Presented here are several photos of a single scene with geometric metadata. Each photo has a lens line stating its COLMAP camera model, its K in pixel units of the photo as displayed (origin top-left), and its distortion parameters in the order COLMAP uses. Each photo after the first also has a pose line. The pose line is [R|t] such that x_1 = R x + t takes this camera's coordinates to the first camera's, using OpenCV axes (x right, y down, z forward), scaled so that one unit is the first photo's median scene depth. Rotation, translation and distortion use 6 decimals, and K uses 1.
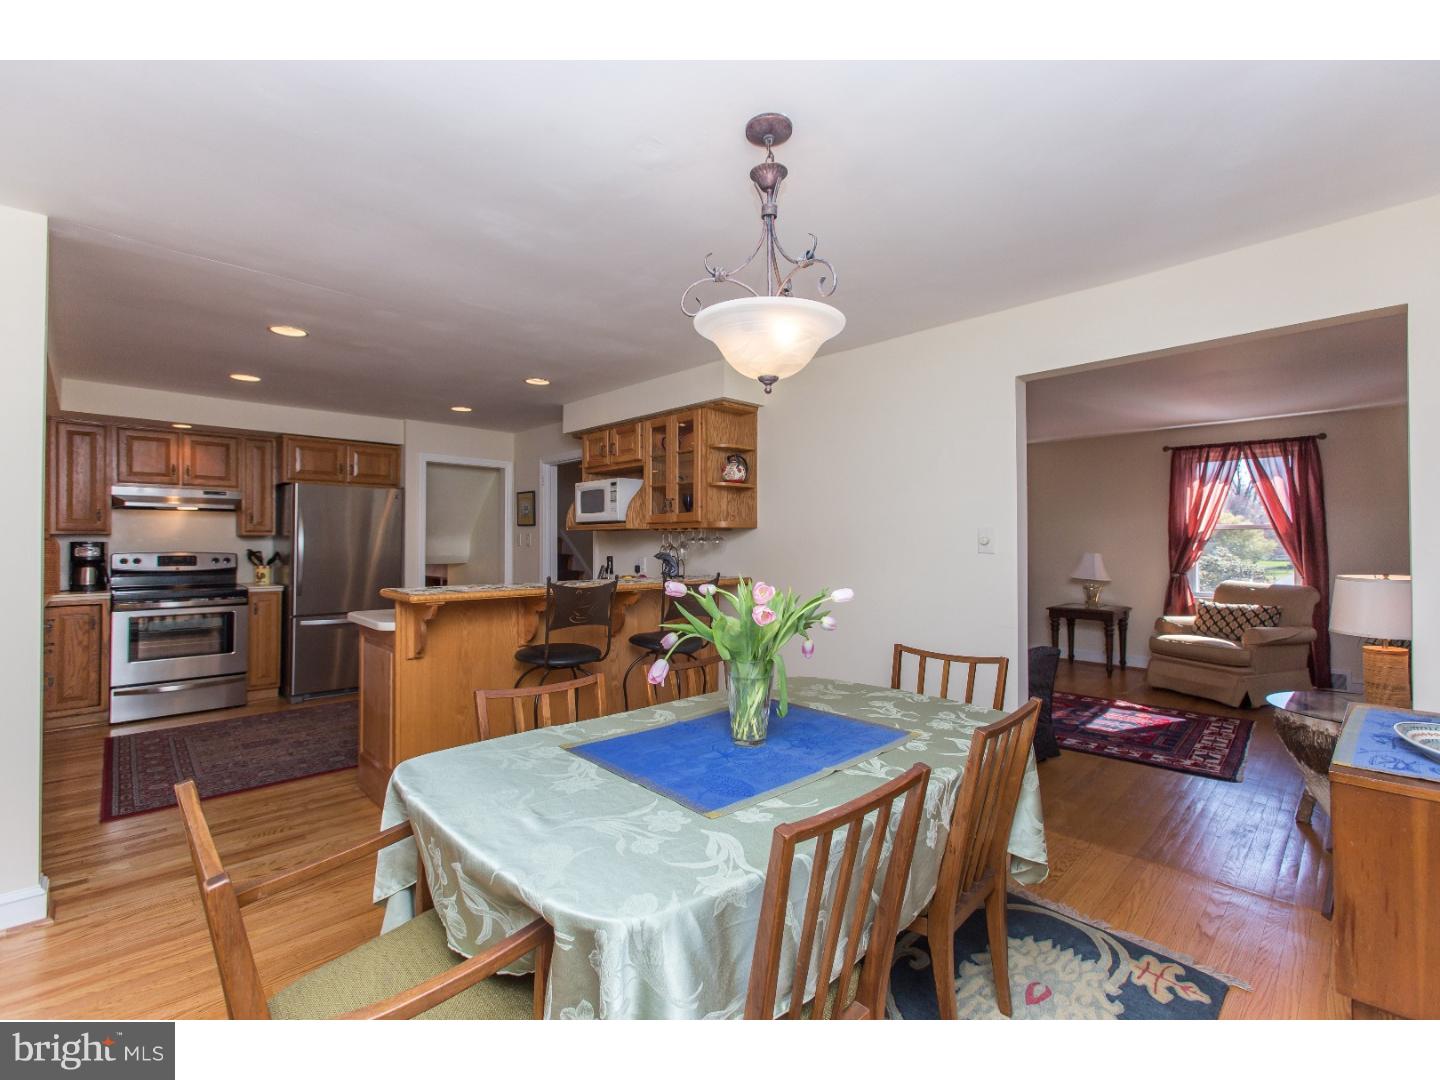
lens RADIAL K [[650.3, 0, 722.4], [0, 650.3, 538.7], [0, 0, 1]] dist [0.012125, 0.006145]
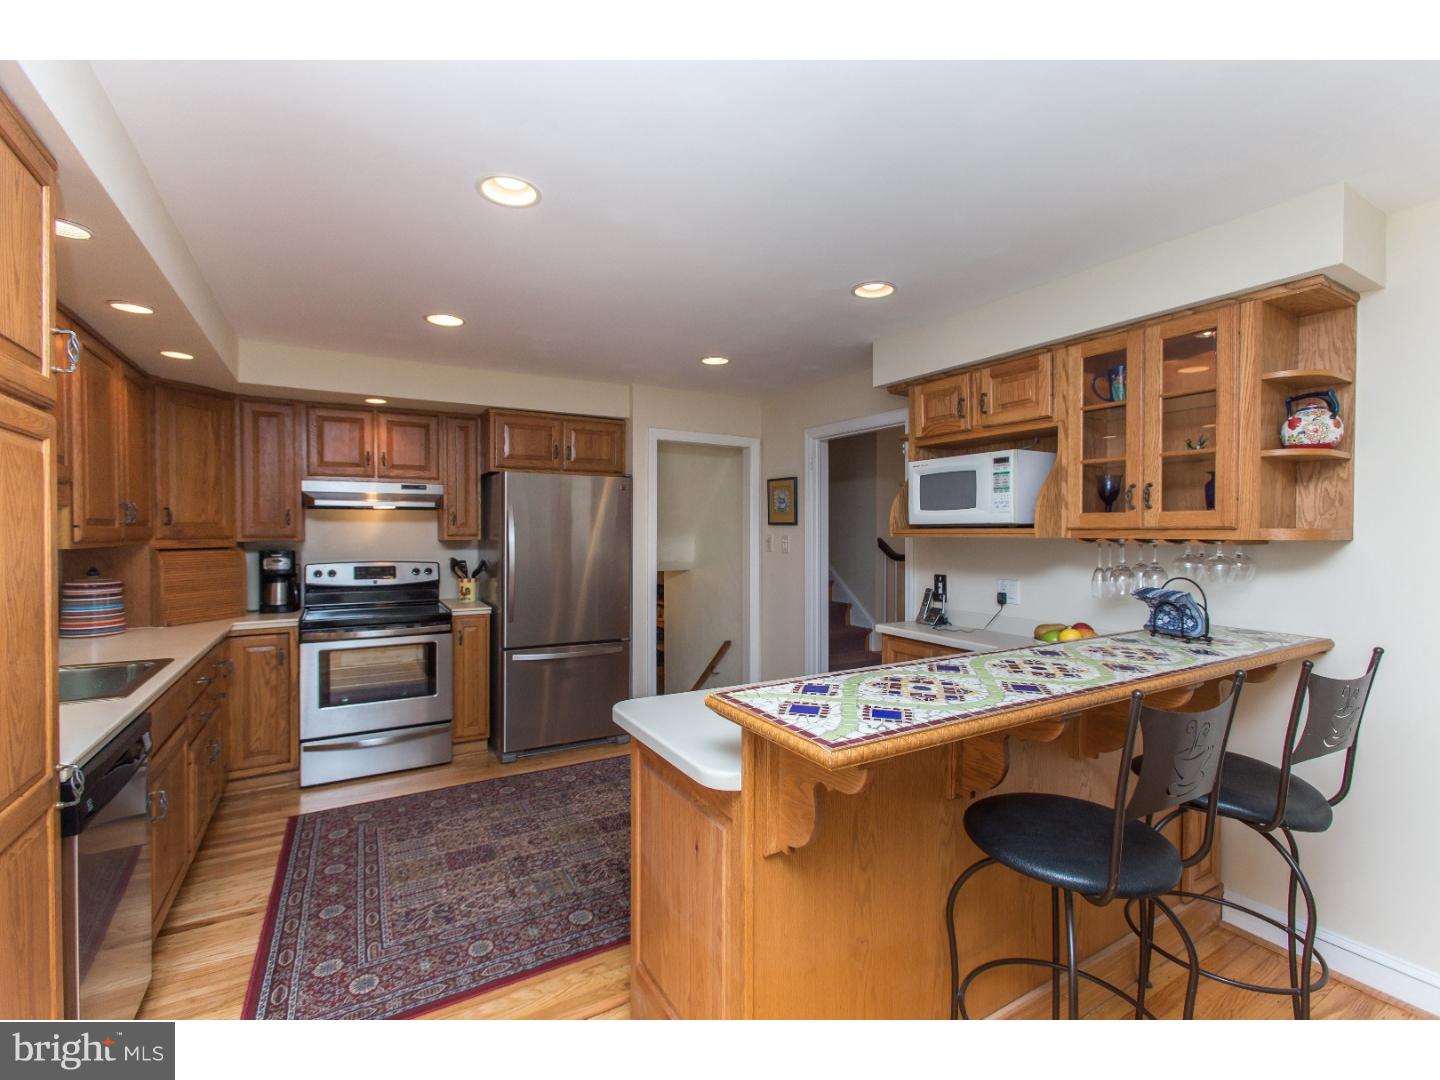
lens RADIAL K [[650.3, 0, 723.3], [0, 650.3, 538.9], [0, 0, 1]] dist [0.012125, 0.006145]
pose [[0.973385, 0.003293, -0.229154, -0.245614], [0.001683, 0.999767, 0.021516, -0.024810], [0.229172, -0.021329, 0.973152, 0.340125]]
